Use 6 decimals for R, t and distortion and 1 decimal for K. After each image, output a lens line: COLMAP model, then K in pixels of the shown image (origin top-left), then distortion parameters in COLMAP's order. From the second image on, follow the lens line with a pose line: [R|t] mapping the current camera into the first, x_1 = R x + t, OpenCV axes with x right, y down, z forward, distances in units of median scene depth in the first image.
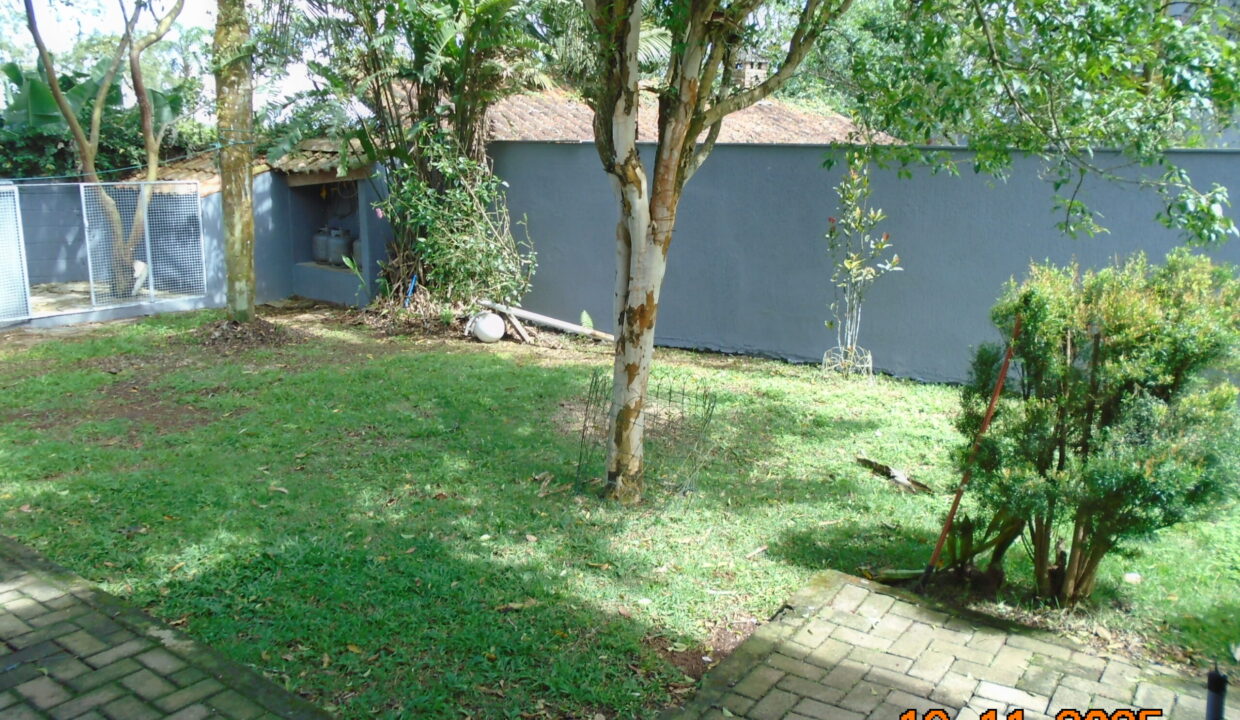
lens RADIAL K [[957.9, 0, 620.0], [0, 957.9, 360.0], [0, 0, 1]] dist [-0.005901, 0.014901]
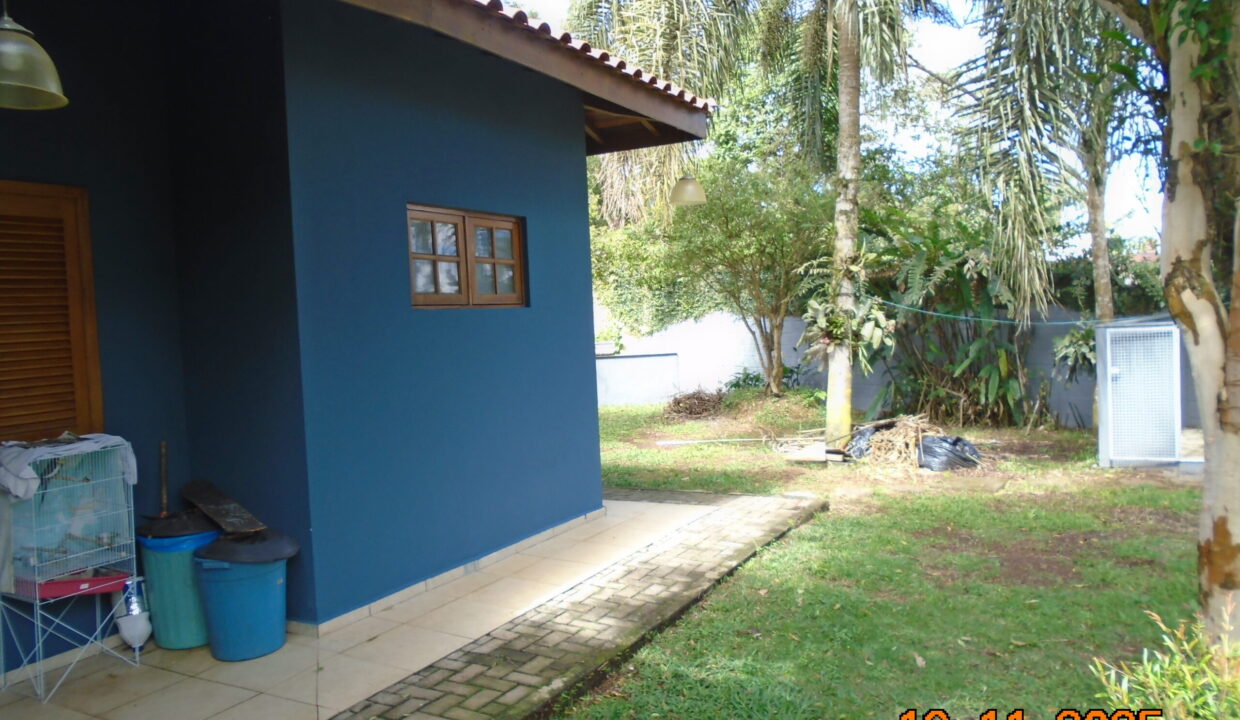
lens RADIAL K [[957.9, 0, 620.0], [0, 957.9, 360.0], [0, 0, 1]] dist [-0.005901, 0.014901]
pose [[0.095680, 0.022904, -0.995149, 0.677764], [-0.163373, 0.986540, 0.006998, -0.137389], [0.981914, 0.161911, 0.098134, 0.778646]]
